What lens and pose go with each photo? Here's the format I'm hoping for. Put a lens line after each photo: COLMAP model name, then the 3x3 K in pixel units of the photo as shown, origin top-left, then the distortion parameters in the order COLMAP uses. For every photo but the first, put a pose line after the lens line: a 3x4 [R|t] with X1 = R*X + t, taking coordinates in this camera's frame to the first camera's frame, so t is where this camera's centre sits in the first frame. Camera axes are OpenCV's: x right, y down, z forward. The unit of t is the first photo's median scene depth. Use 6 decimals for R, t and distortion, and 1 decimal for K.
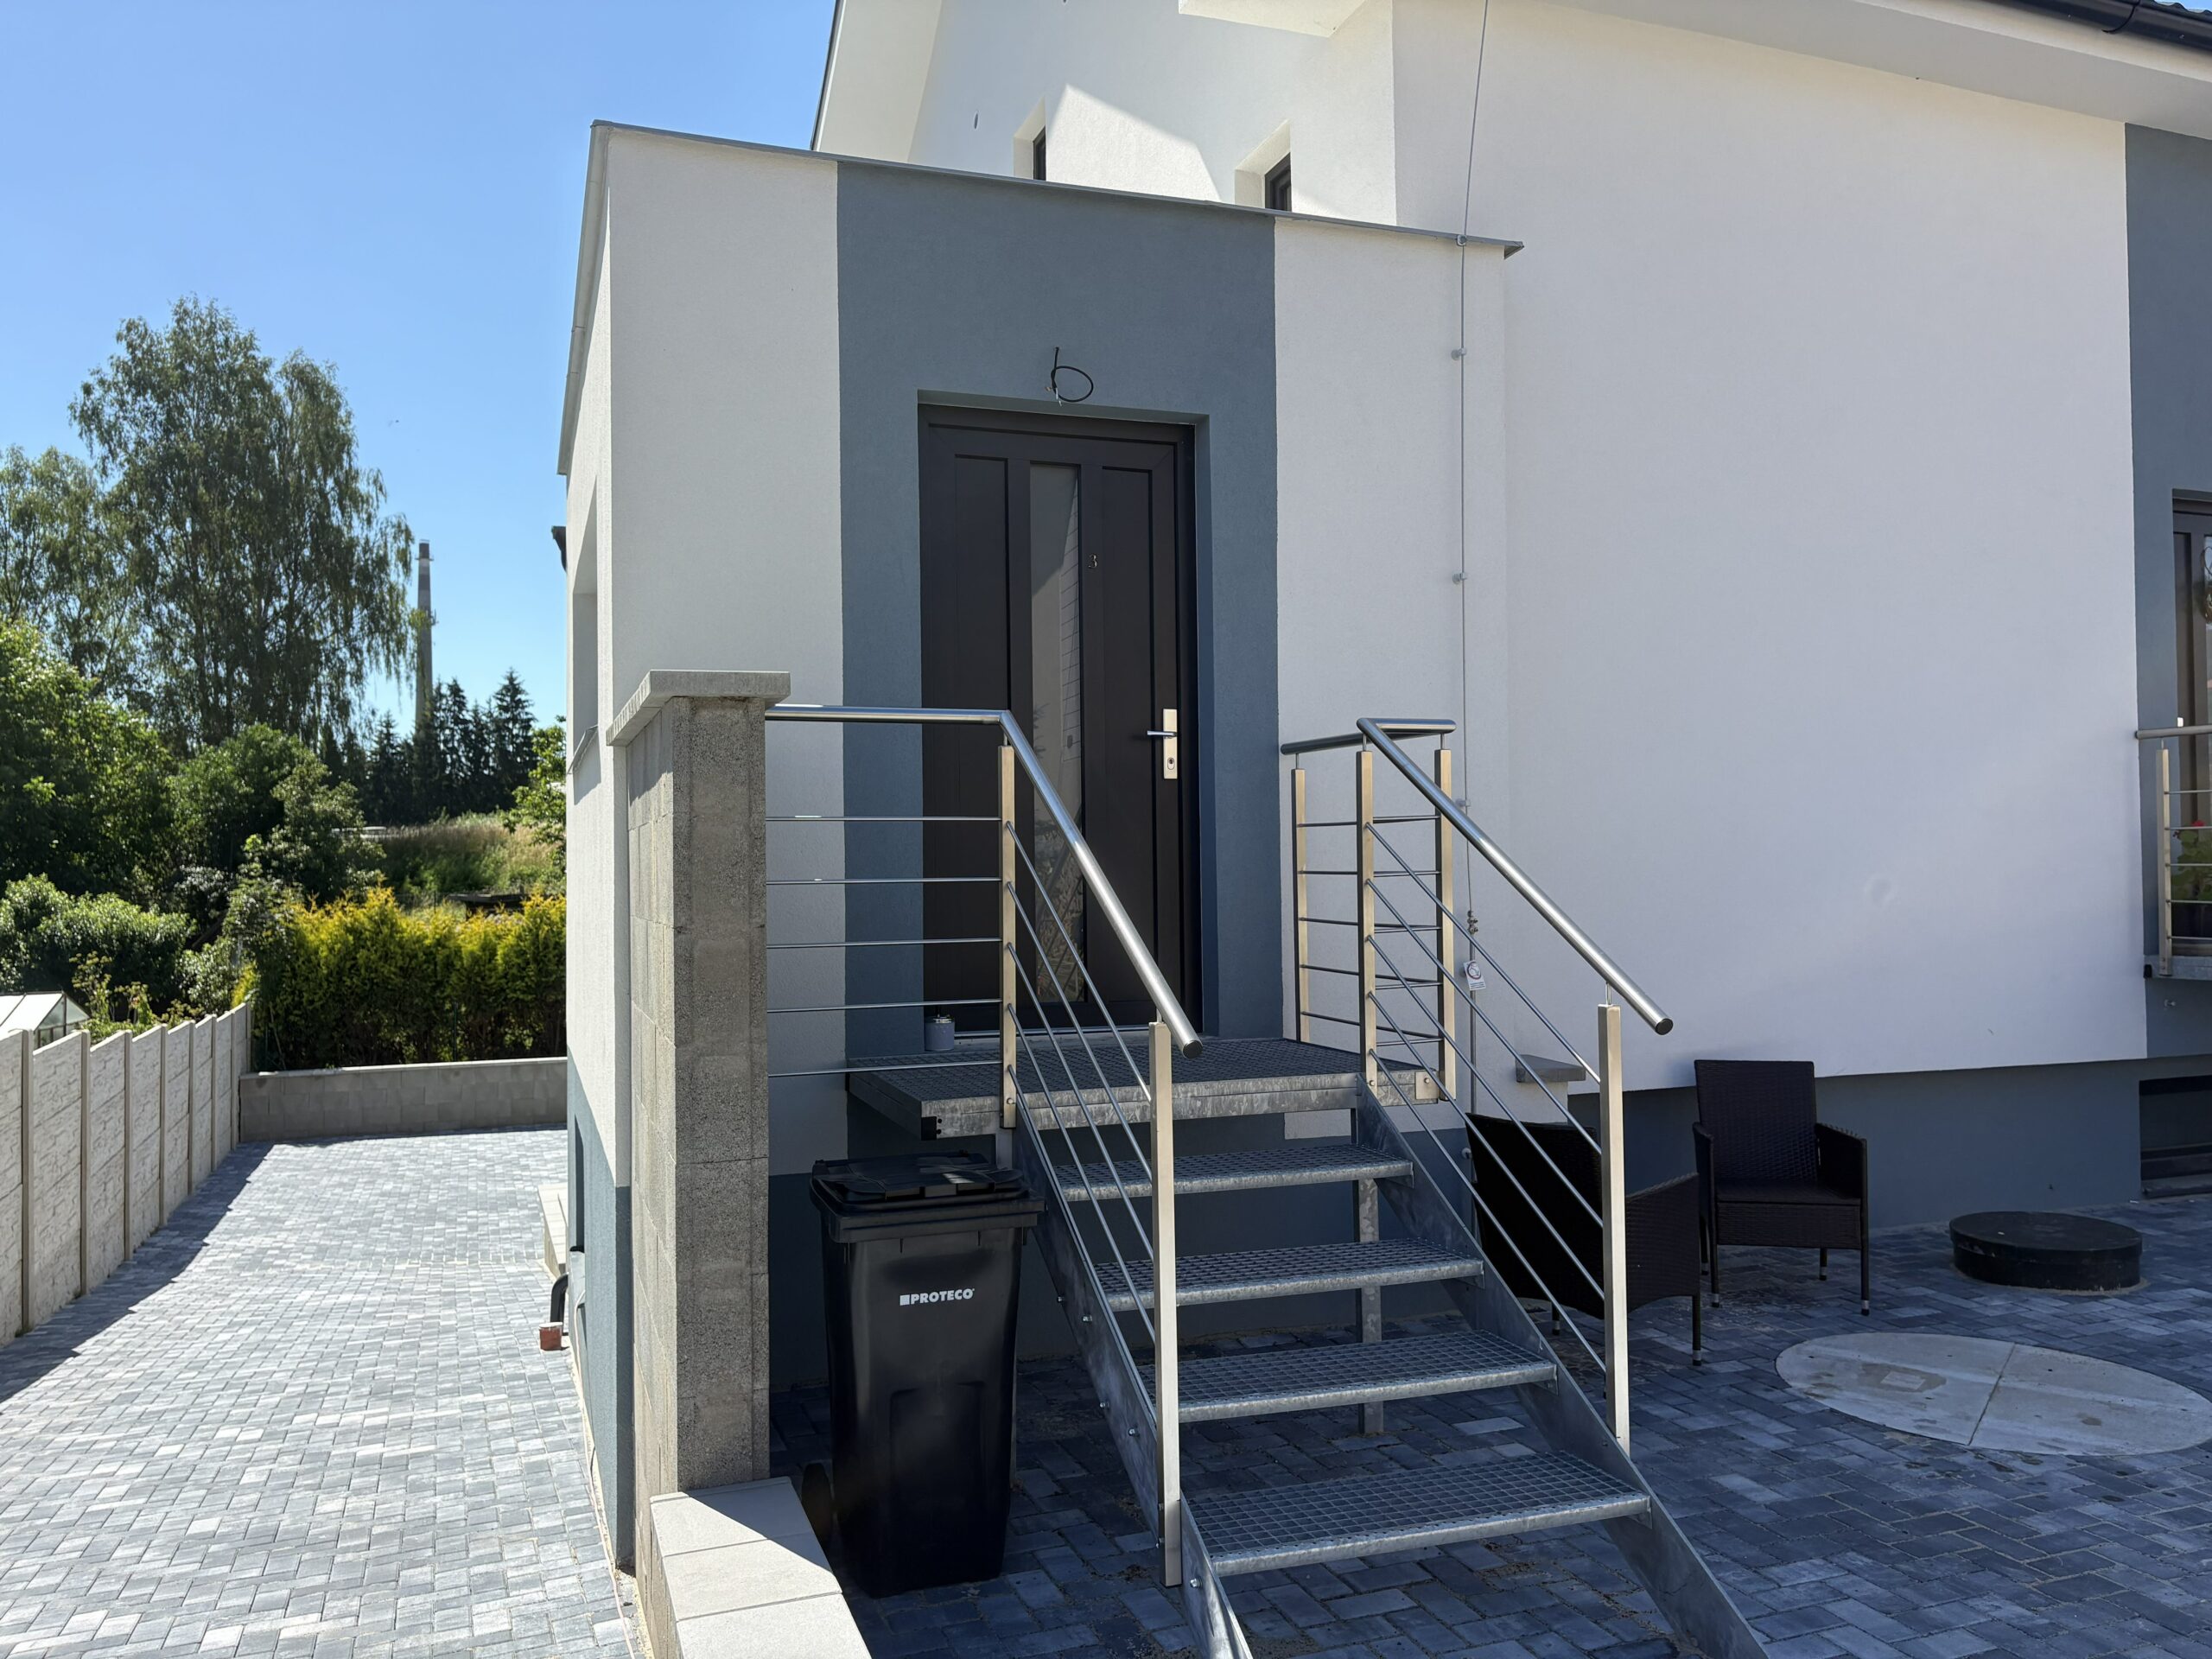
lens RADIAL K [[1669.6, 0, 1106.7], [0, 1669.6, 830.6], [0, 0, 1]] dist [0.039285, -0.039449]
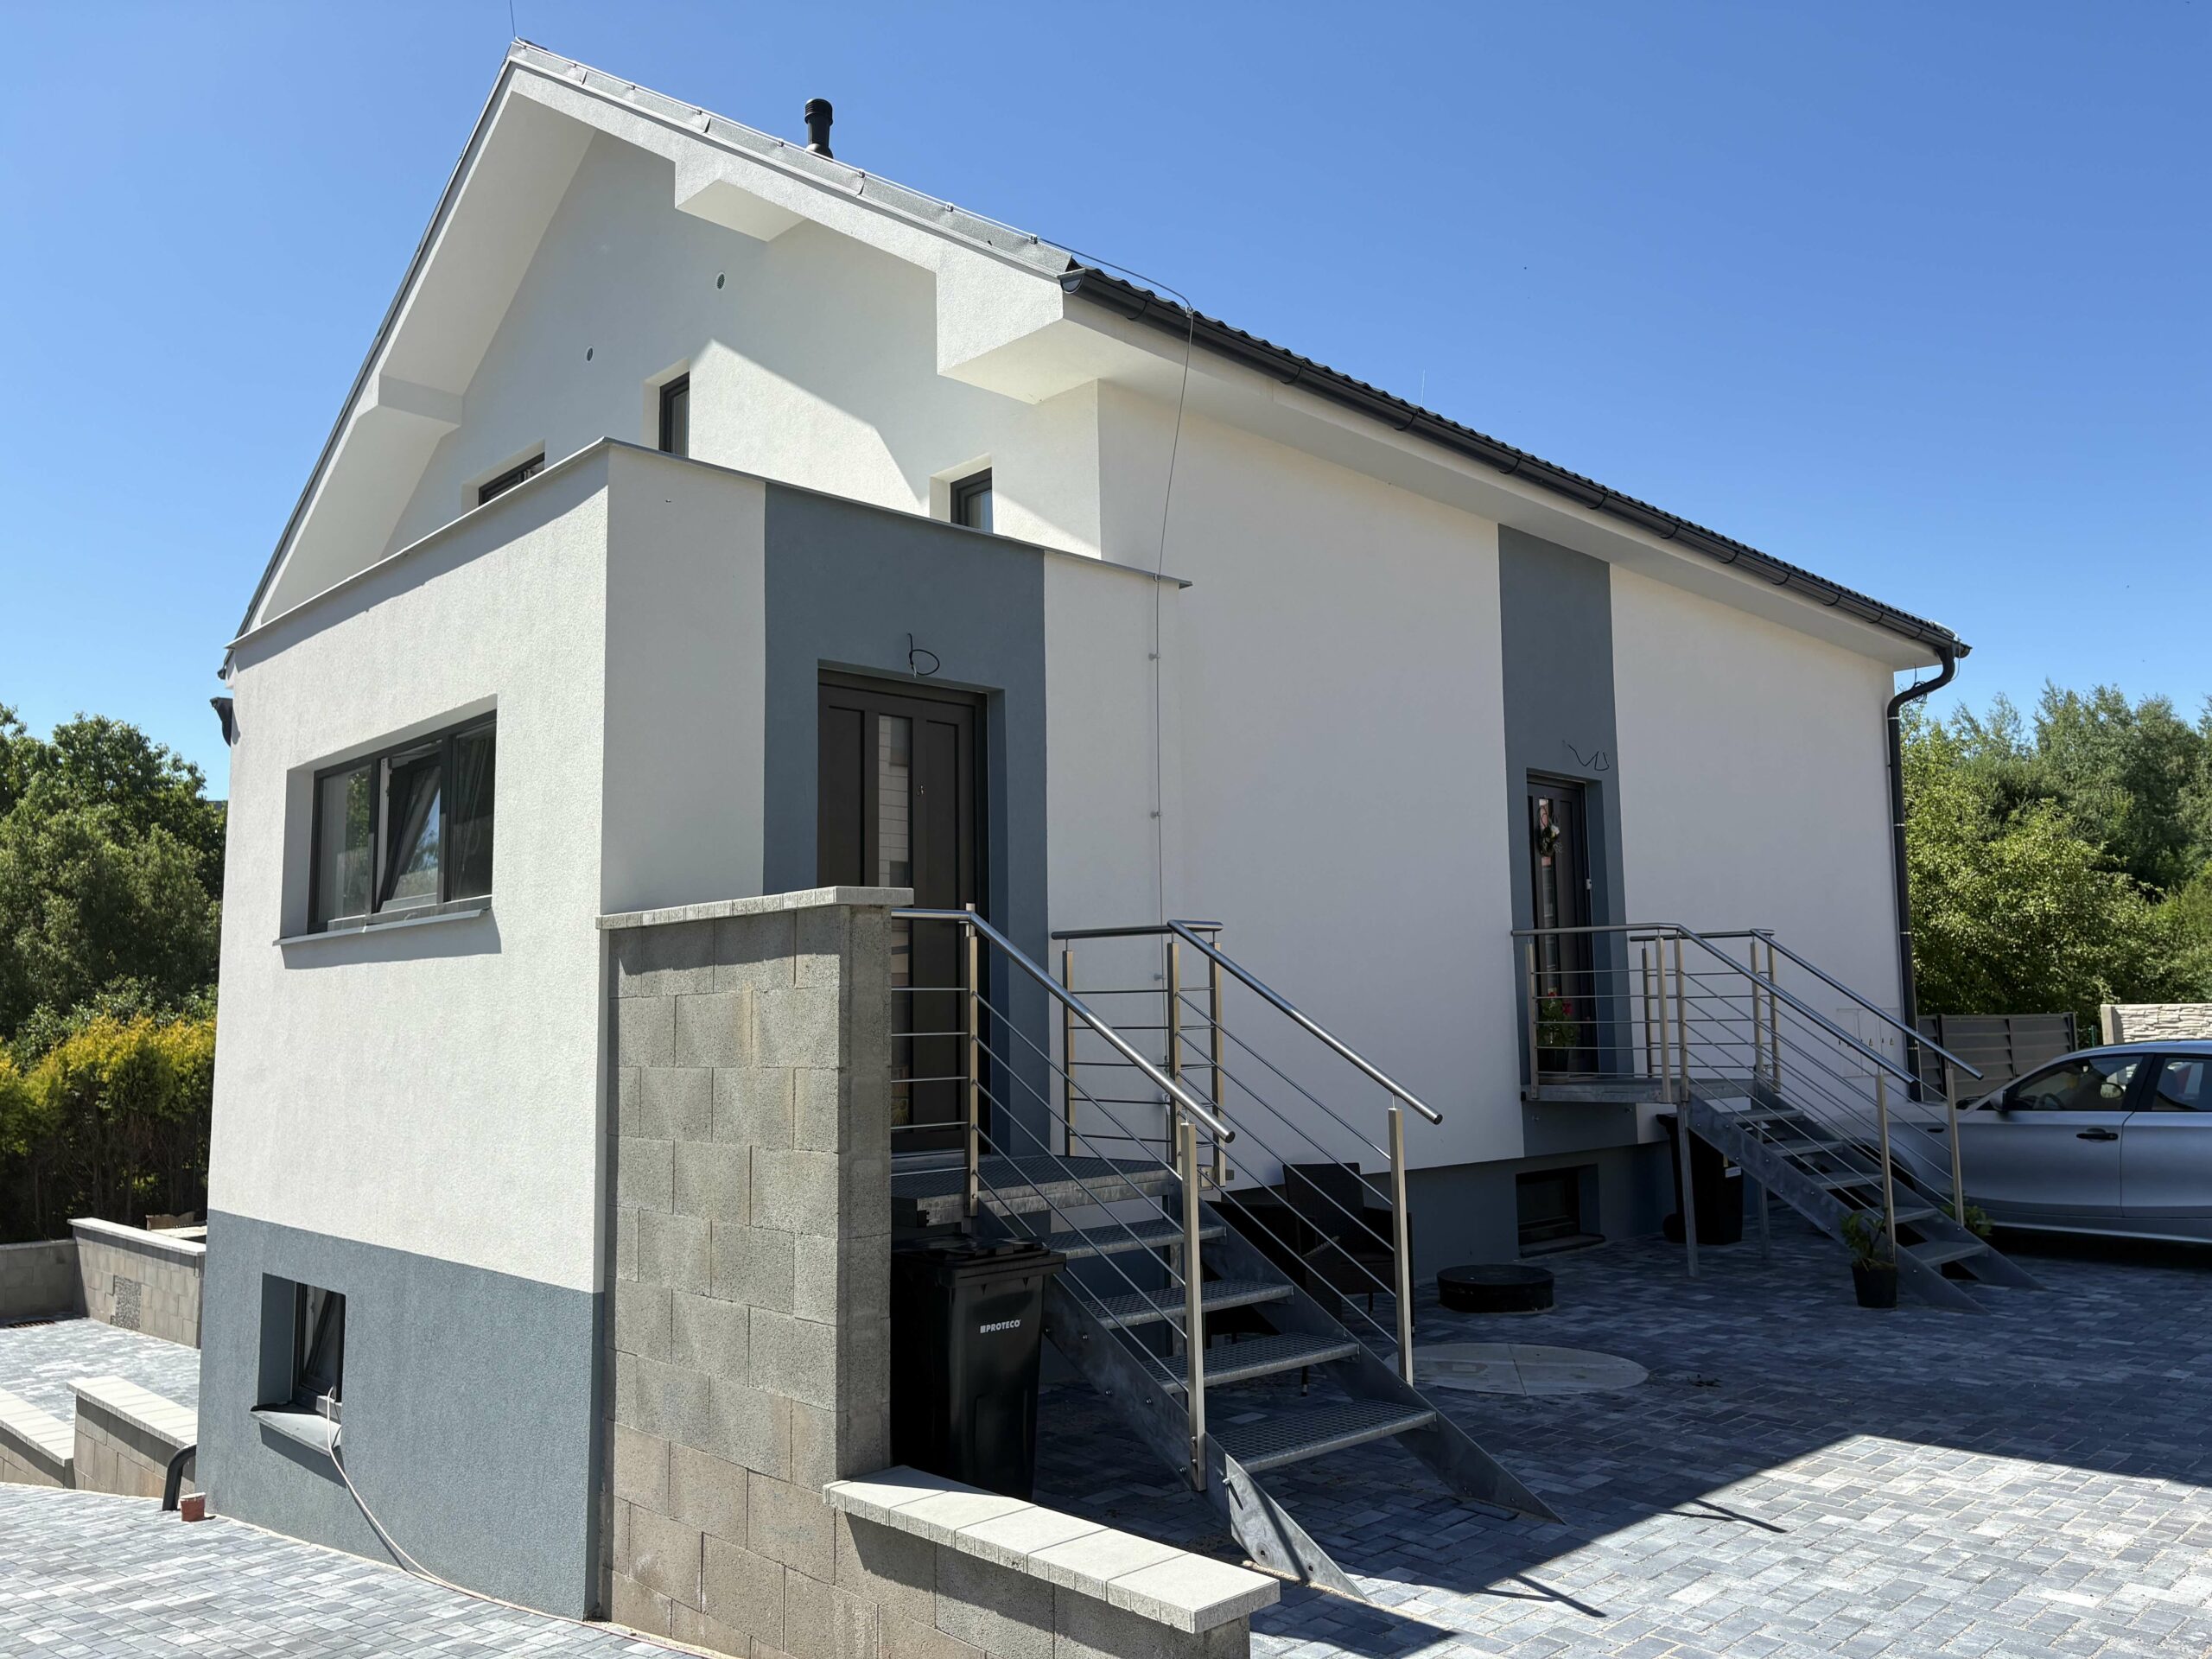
lens RADIAL K [[1669.6, 0, 1103.1], [0, 1669.6, 830.5], [0, 0, 1]] dist [0.039285, -0.039449]
pose [[0.914529, 0.043281, 0.402199, -0.394838], [-0.004317, 0.995247, -0.097282, -0.003444], [-0.404498, 0.087231, 0.910369, -0.244374]]
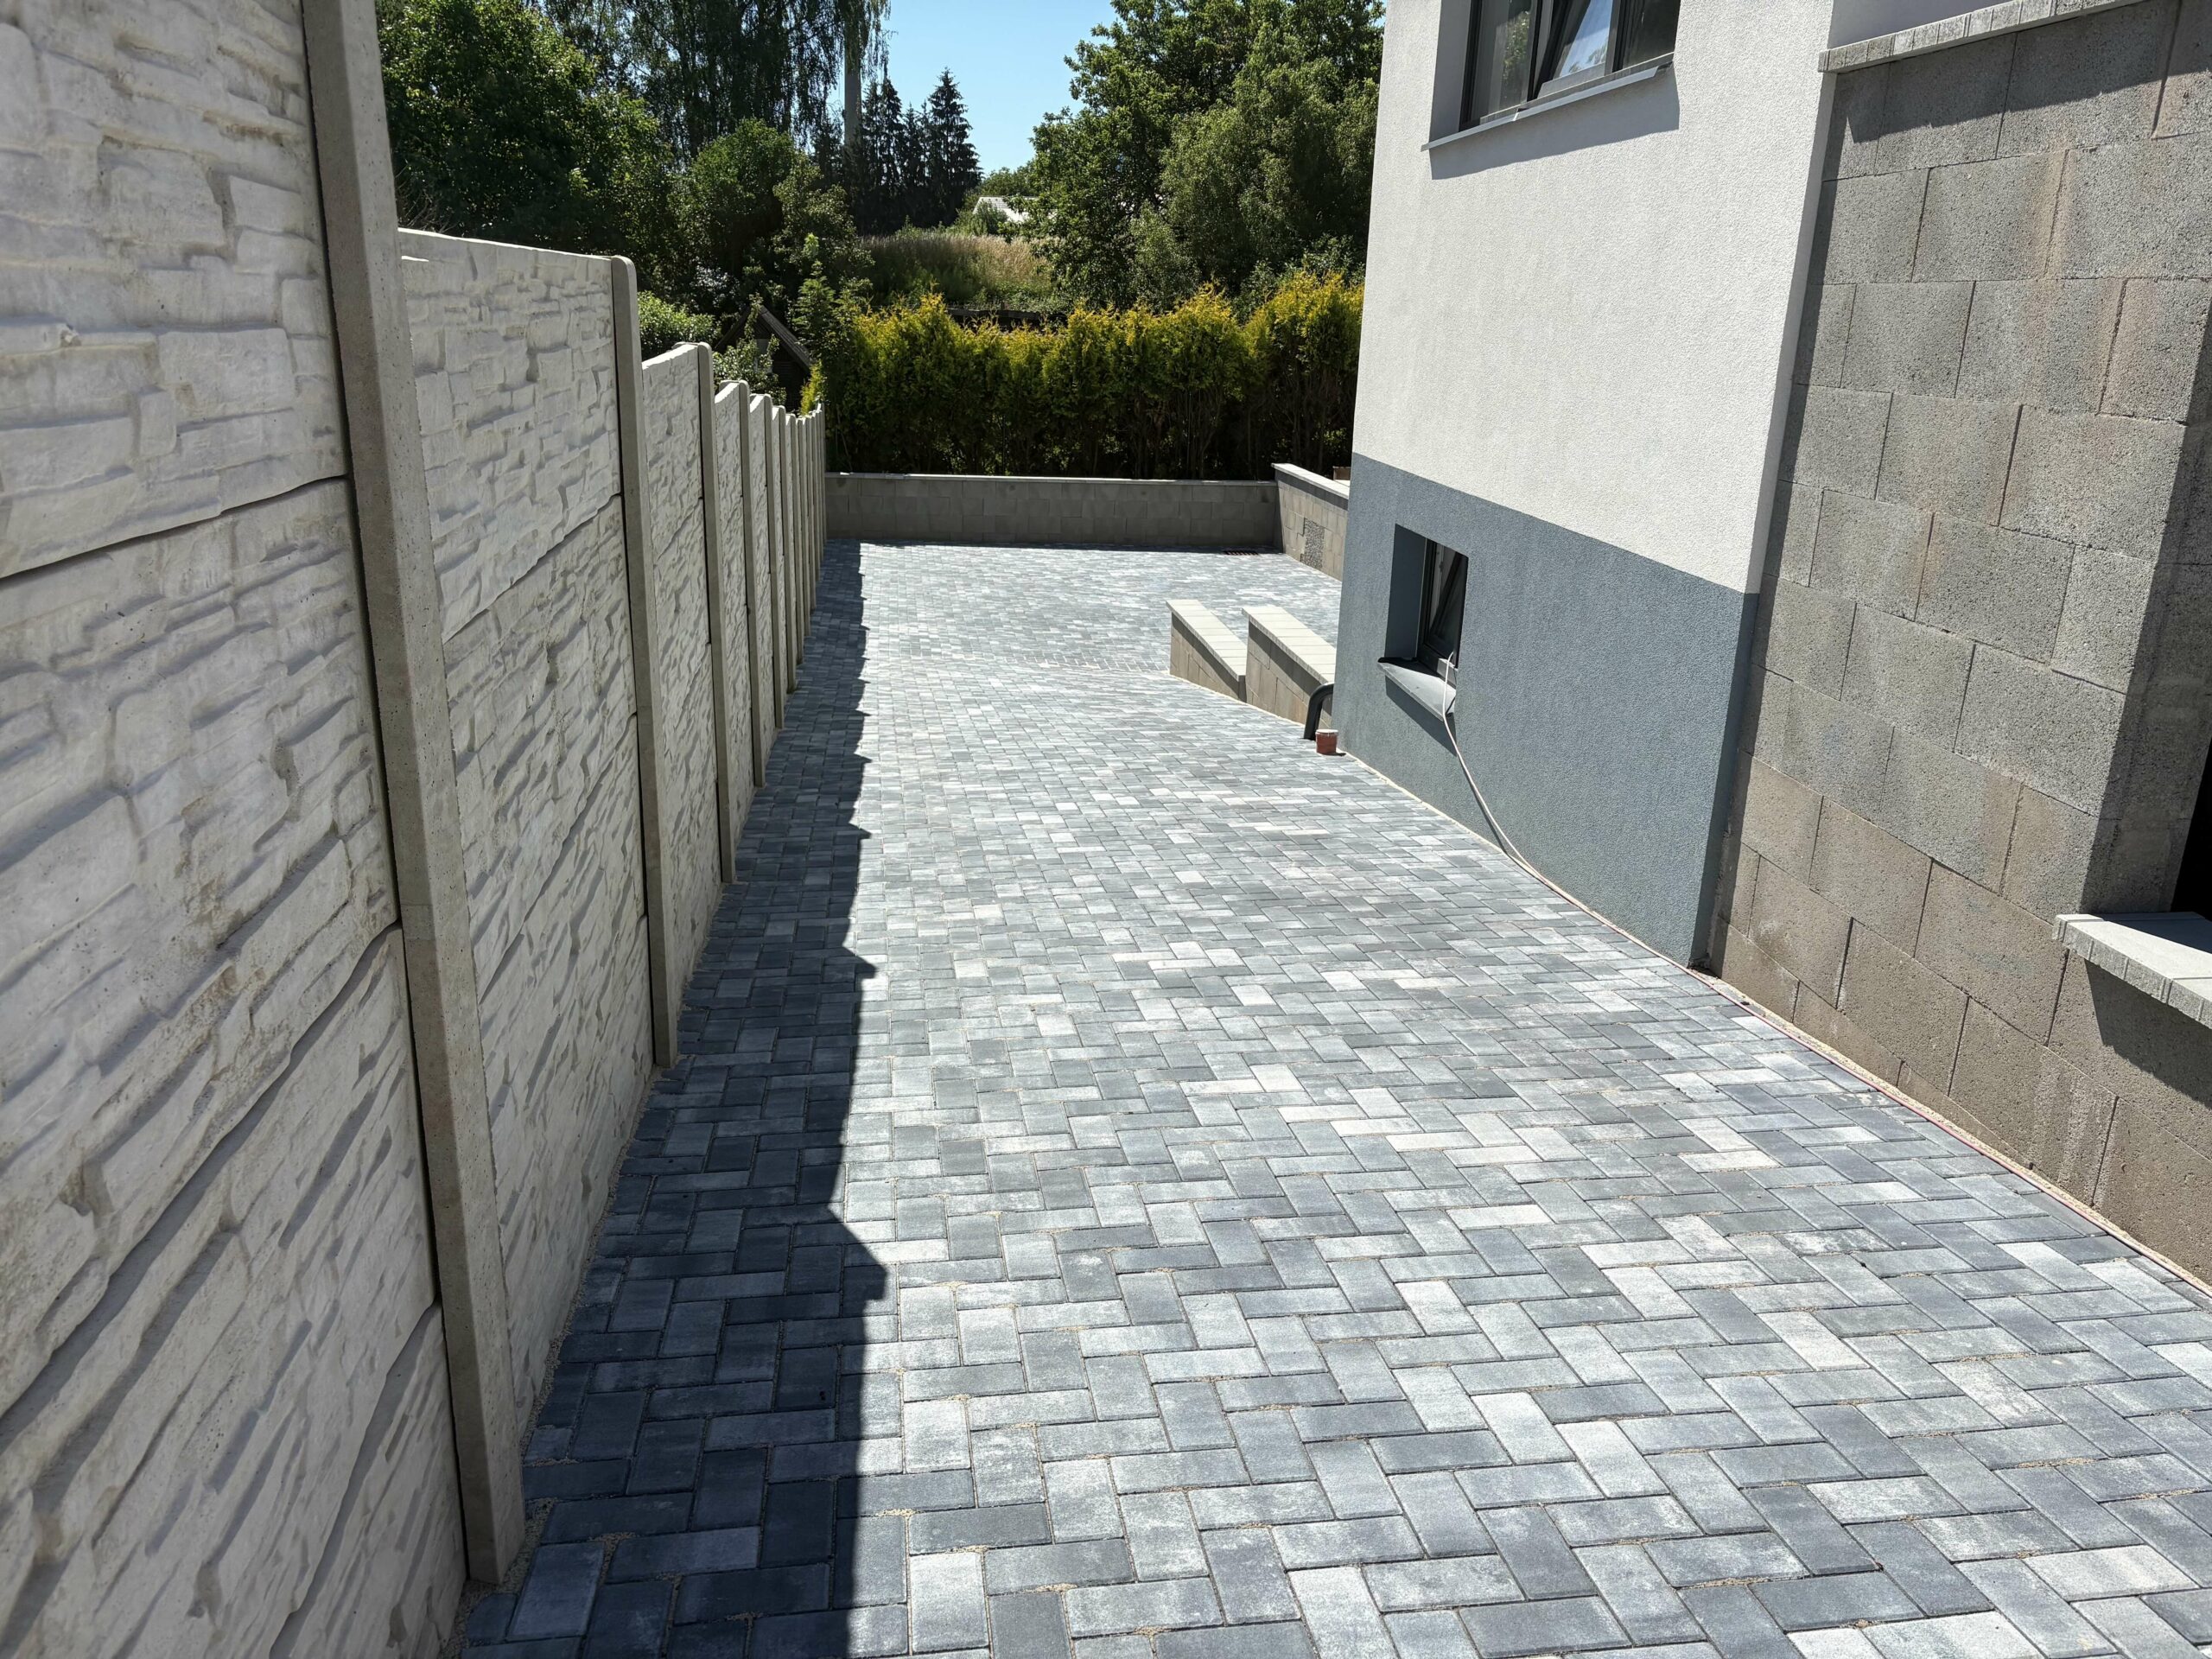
lens RADIAL K [[1669.6, 0, 1104.3], [0, 1669.6, 842.6], [0, 0, 1]] dist [0.039285, -0.039449]
pose [[0.970430, 0.111349, -0.214167, -0.364437], [-0.035440, 0.943357, 0.329881, 0.041856], [0.238768, -0.312536, 0.919408, 0.013789]]
